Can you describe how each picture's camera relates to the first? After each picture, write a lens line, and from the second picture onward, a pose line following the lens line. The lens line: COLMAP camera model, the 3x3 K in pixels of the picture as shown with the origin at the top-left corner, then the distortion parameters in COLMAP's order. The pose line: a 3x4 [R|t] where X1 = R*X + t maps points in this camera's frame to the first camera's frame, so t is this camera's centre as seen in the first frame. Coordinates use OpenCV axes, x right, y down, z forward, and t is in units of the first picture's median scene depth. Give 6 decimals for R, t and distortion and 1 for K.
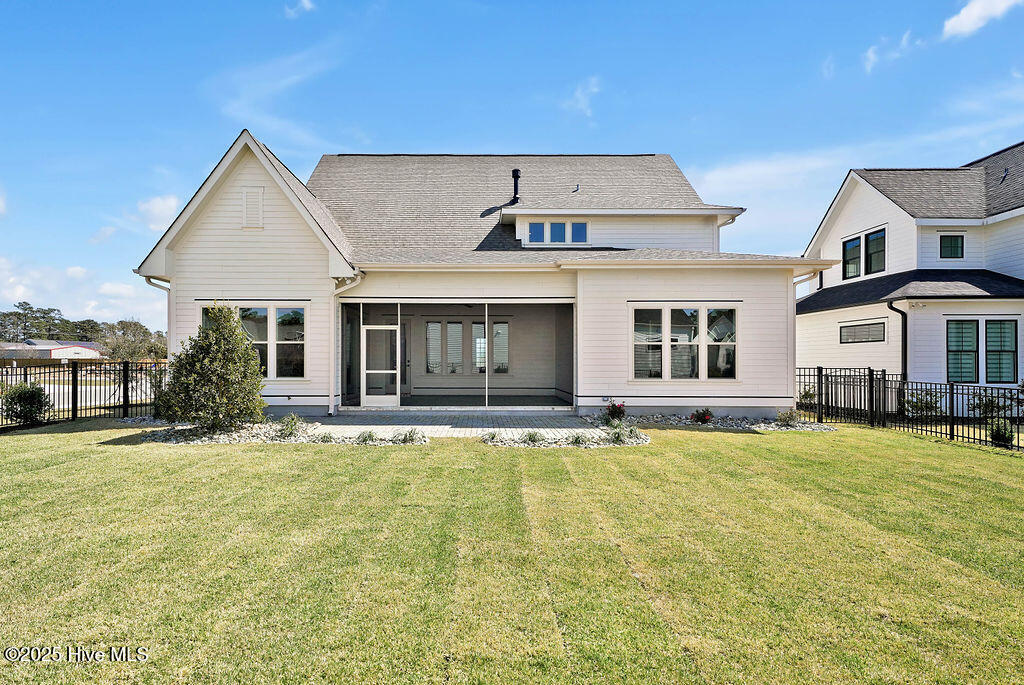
lens RADIAL K [[469.7, 0, 545.8], [0, 469.7, 344.5], [0, 0, 1]] dist [0.016042, 0.000060]
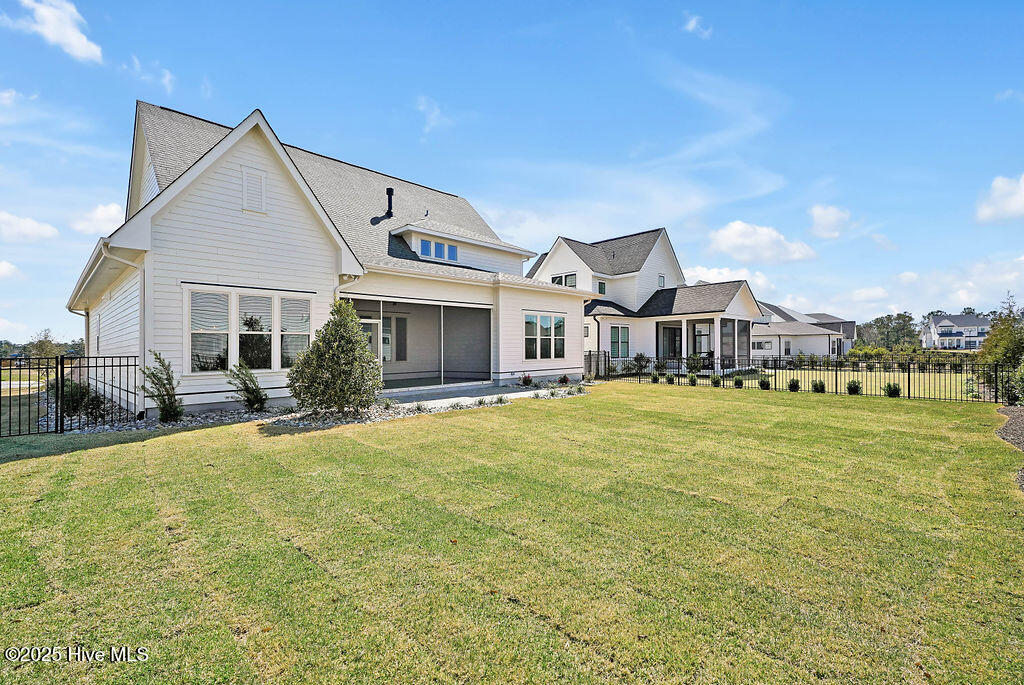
lens RADIAL K [[451.3, 0, 500.3], [0, 451.3, 338.7], [0, 0, 1]] dist [0.014347, -0.000090]
pose [[0.697489, 0.005058, 0.716577, -0.904543], [-0.011419, 0.999927, 0.004057, -0.002444], [-0.716504, -0.011012, 0.697496, 0.011531]]
